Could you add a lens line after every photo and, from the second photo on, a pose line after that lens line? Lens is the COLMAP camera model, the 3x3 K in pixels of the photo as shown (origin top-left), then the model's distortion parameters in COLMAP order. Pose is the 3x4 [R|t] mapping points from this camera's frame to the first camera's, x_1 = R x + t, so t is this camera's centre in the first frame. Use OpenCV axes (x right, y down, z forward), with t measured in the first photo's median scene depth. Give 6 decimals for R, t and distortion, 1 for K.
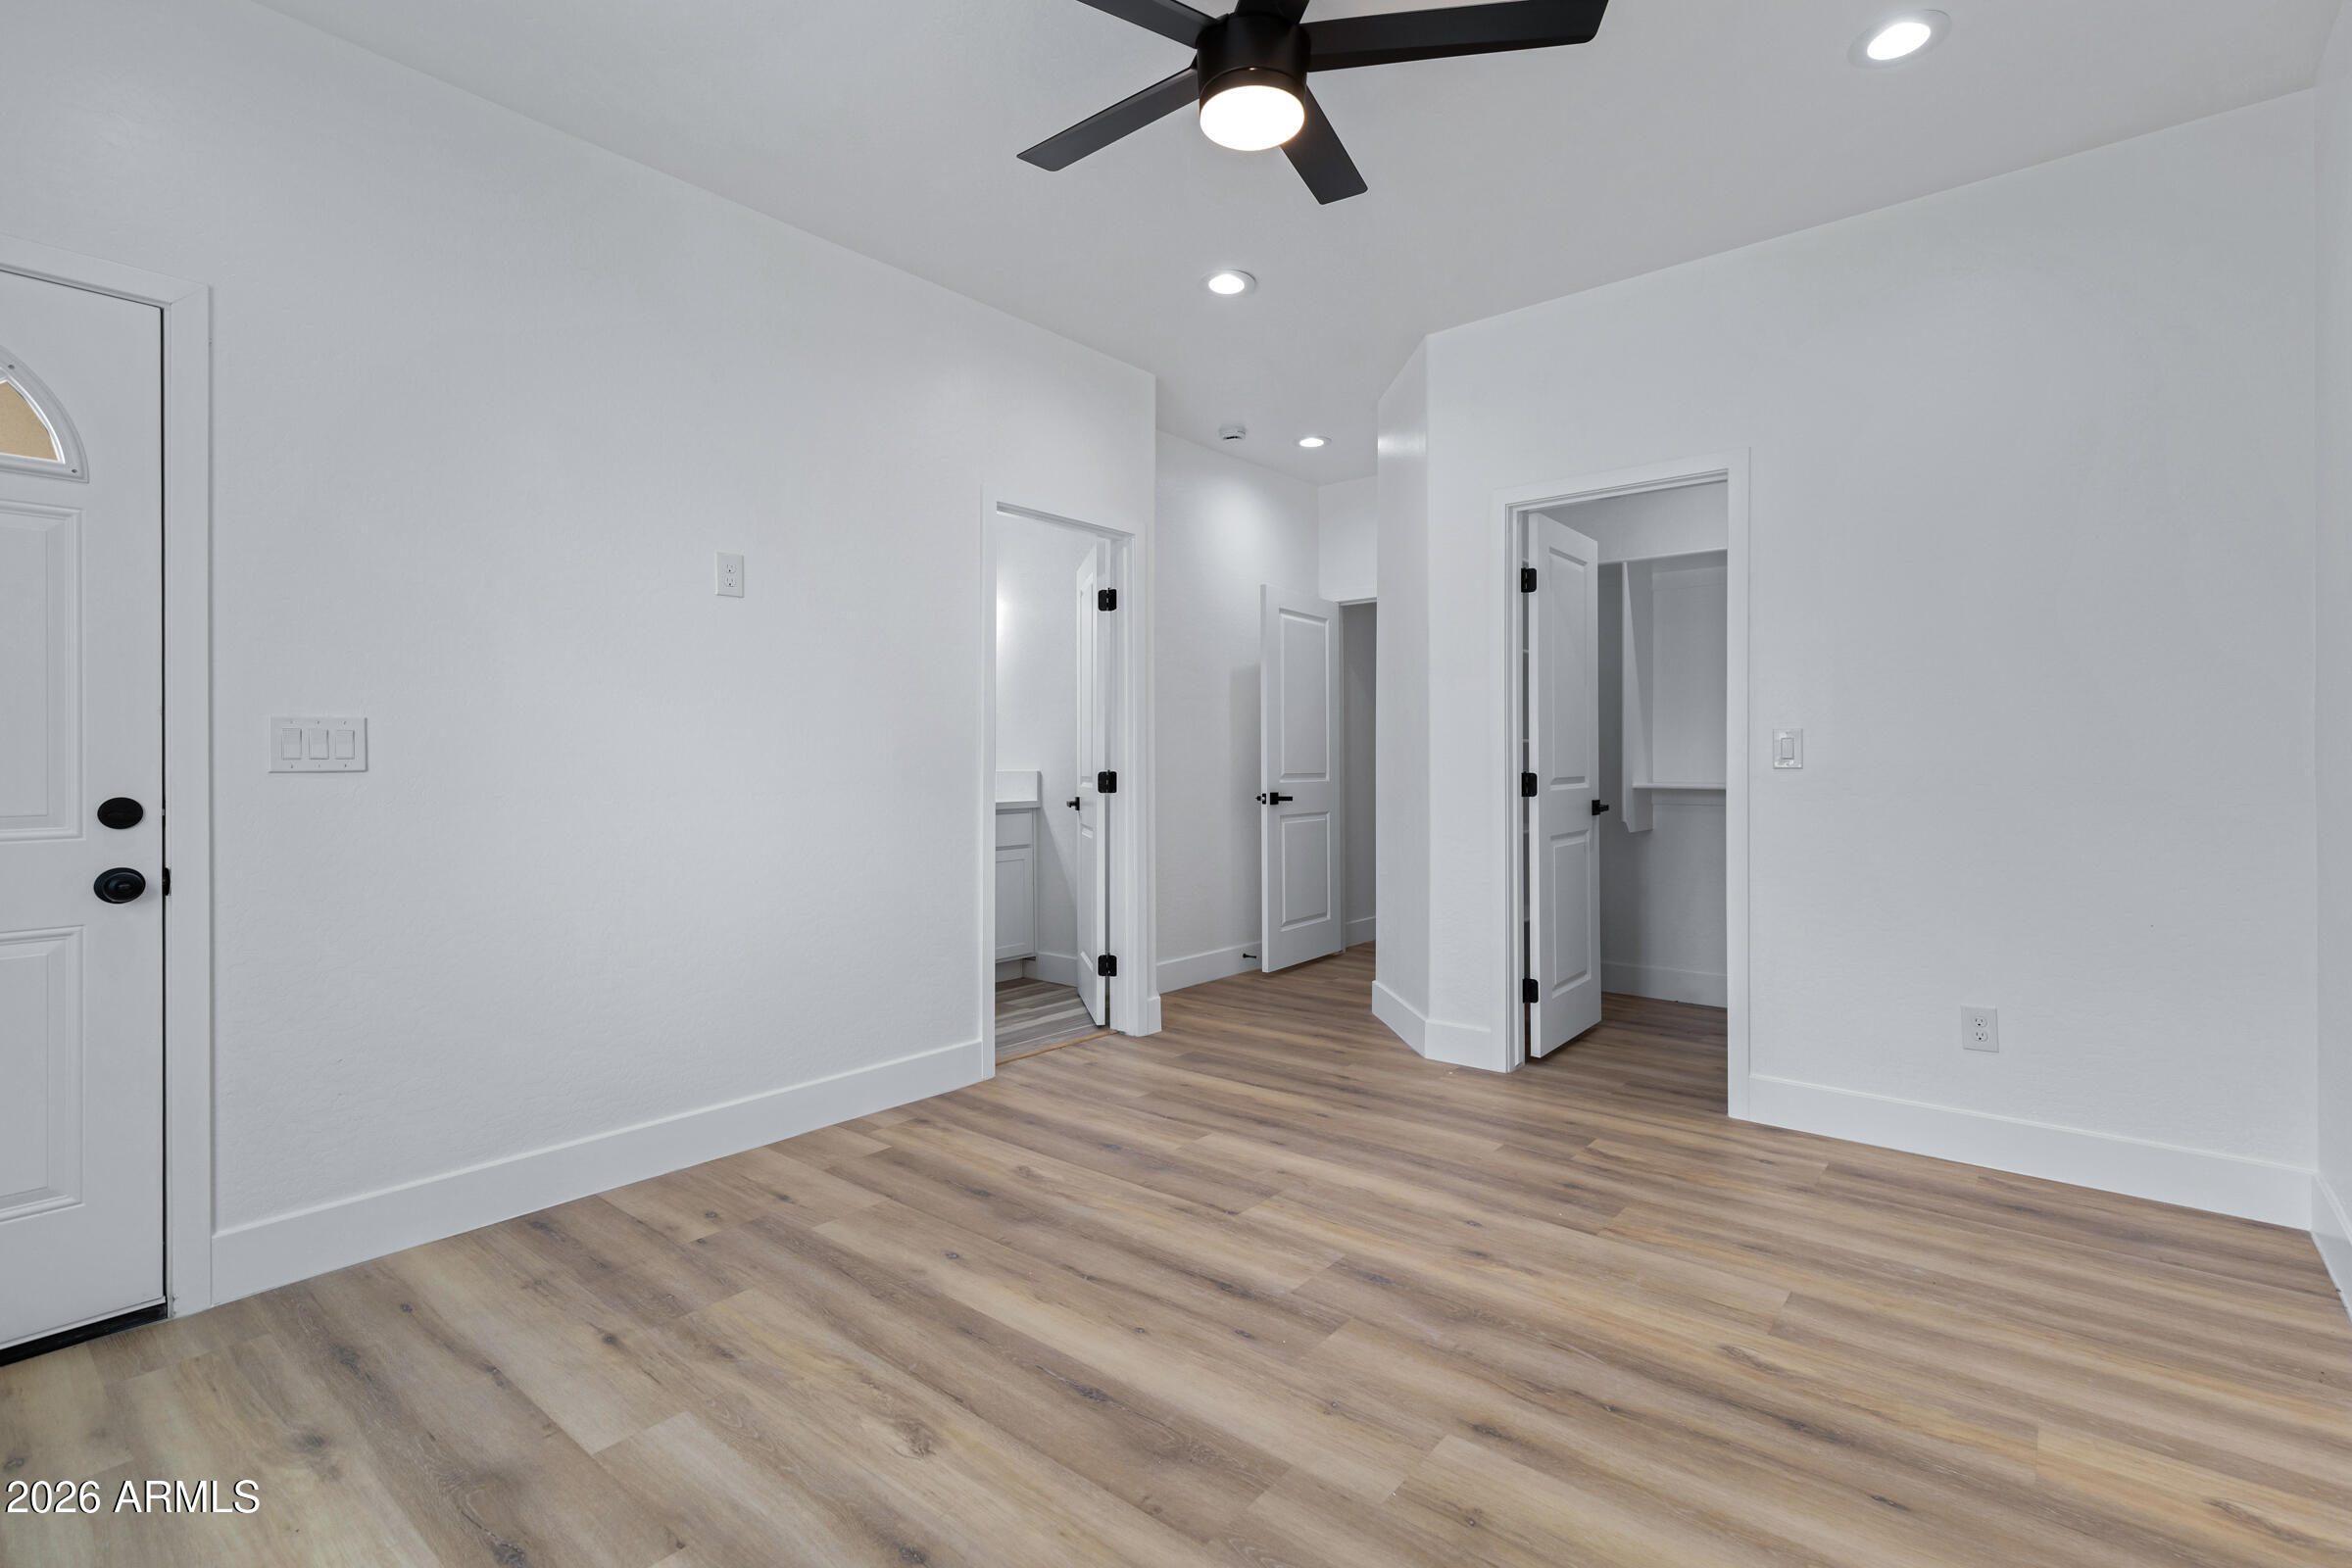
lens RADIAL K [[1110.5, 0, 1165.6], [0, 1110.5, 769.4], [0, 0, 1]] dist [0.006939, 0.000619]
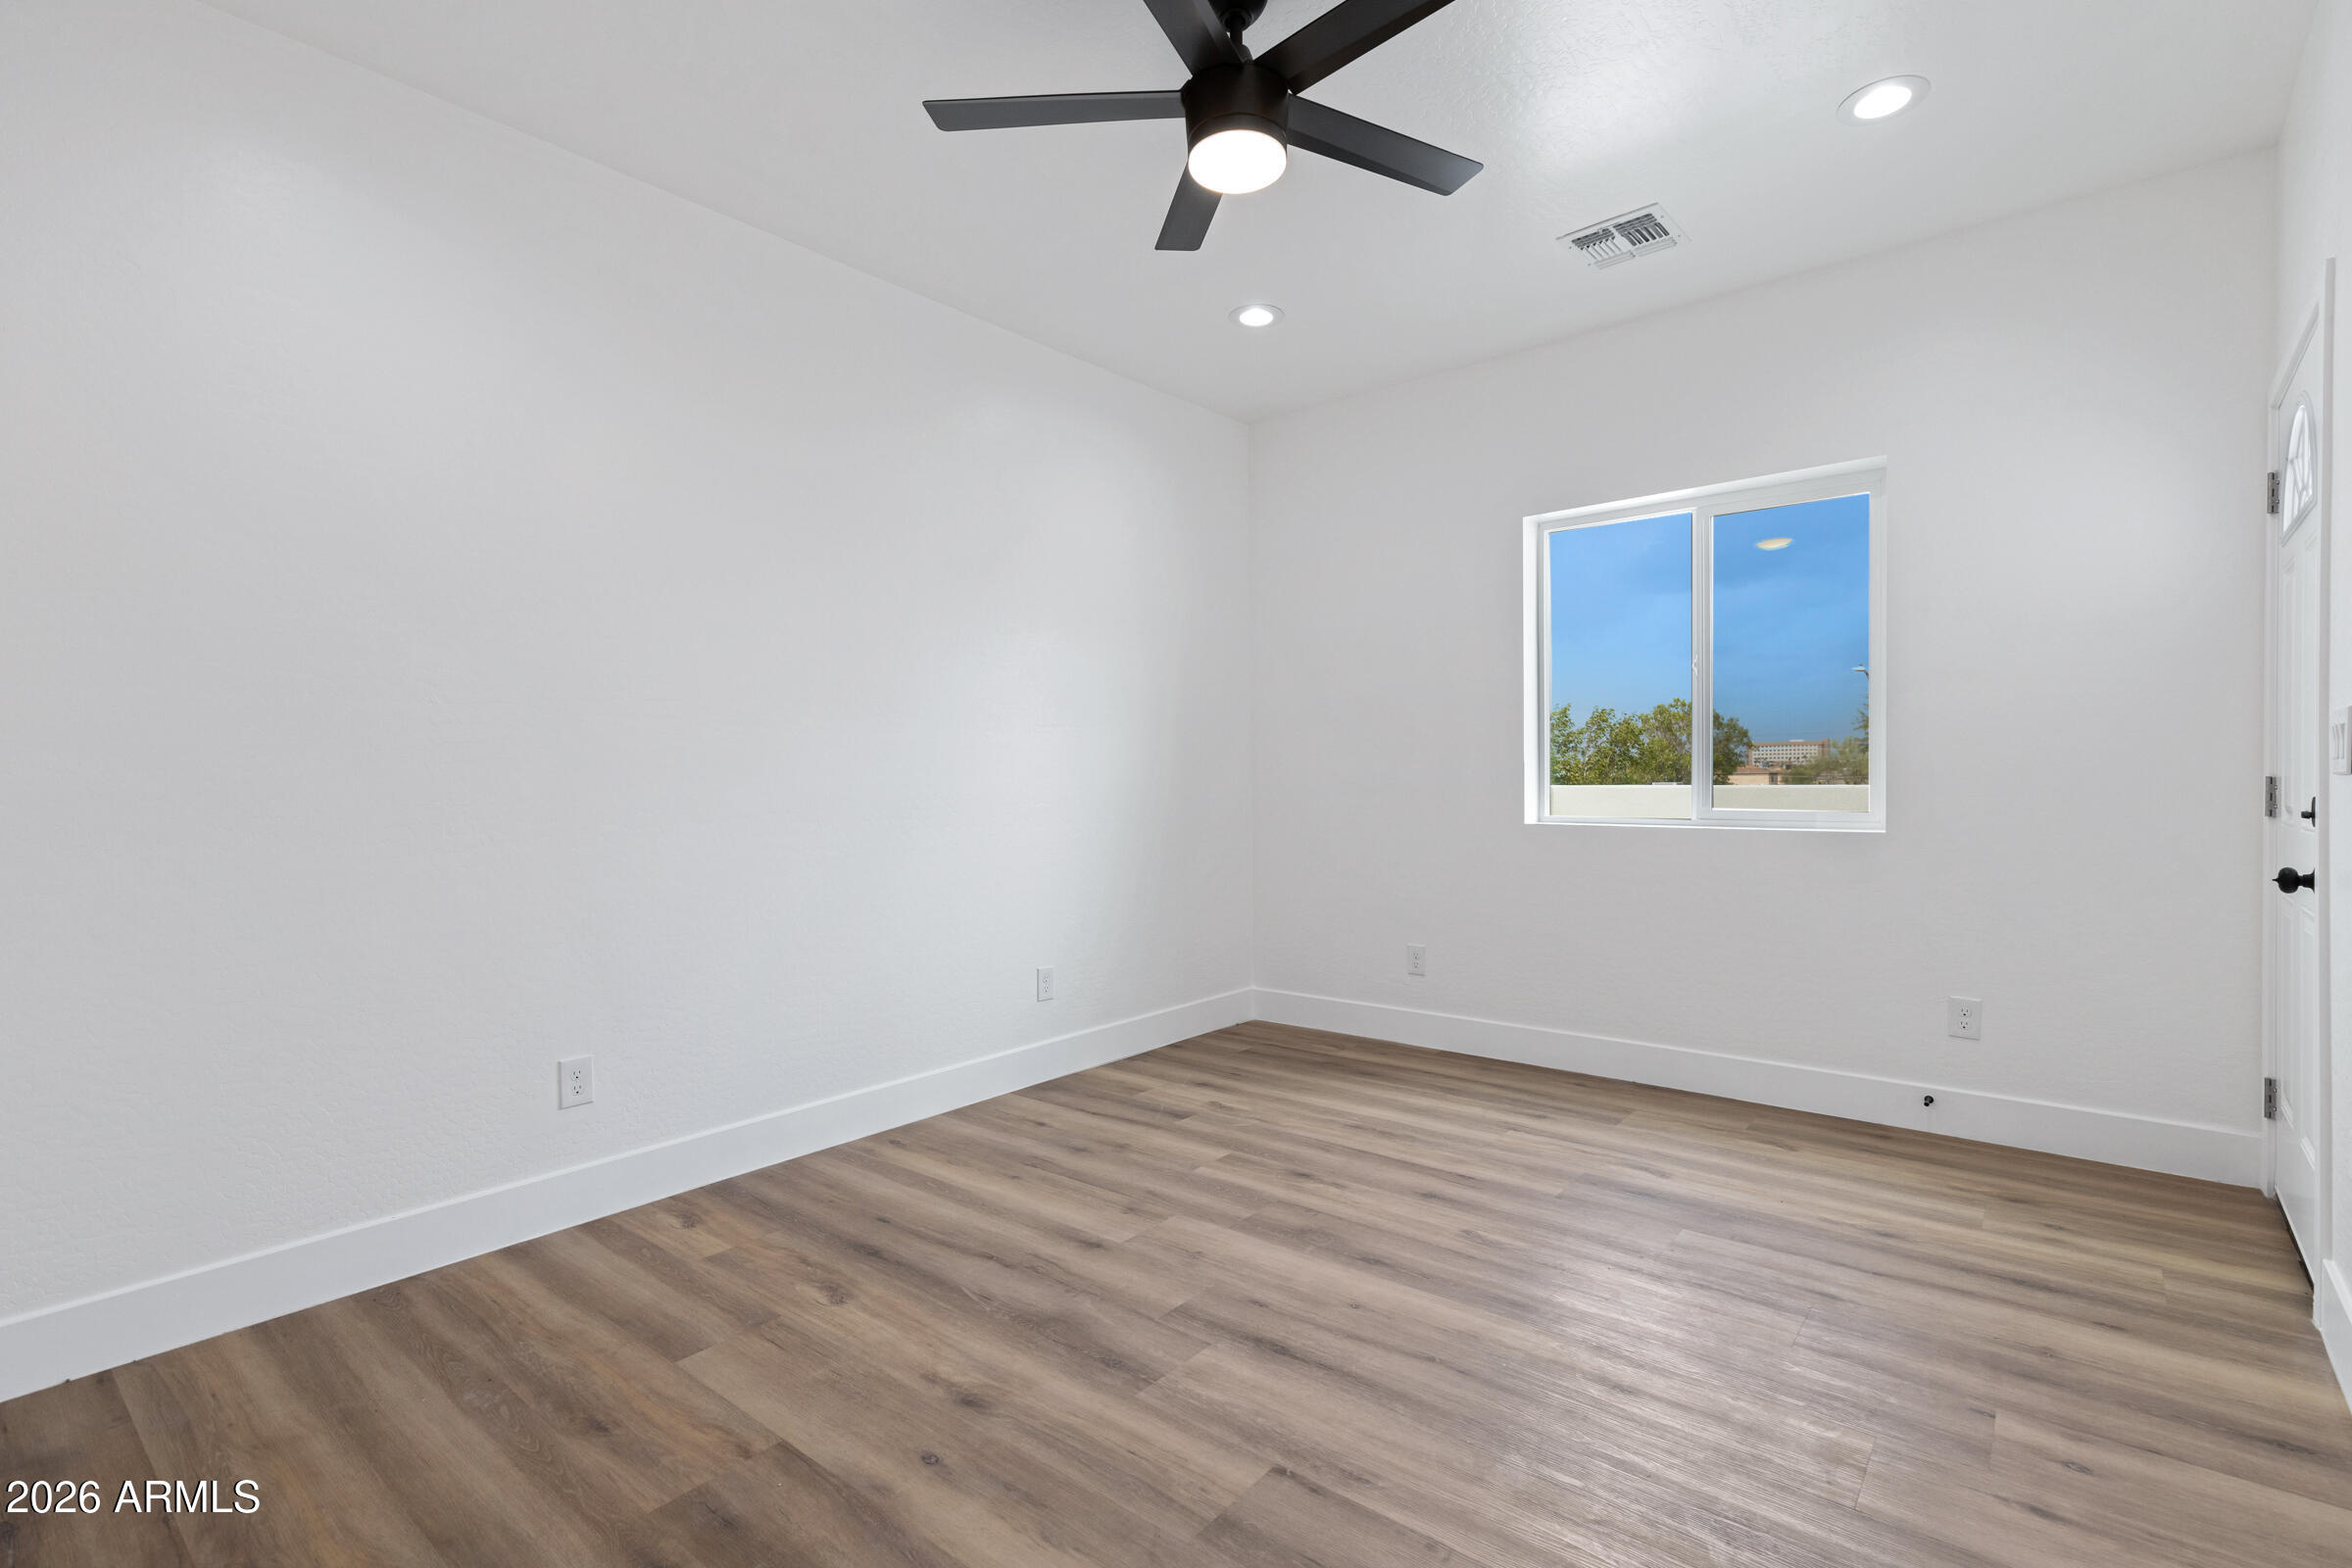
lens RADIAL K [[1110.5, 0, 1165.6], [0, 1110.5, 769.4], [0, 0, 1]] dist [0.006939, 0.000619]
pose [[-0.999866, 0.015467, 0.005445, 0.145184], [0.015442, 0.999871, -0.004528, -0.018890], [-0.005515, -0.004443, -0.999975, 2.050509]]
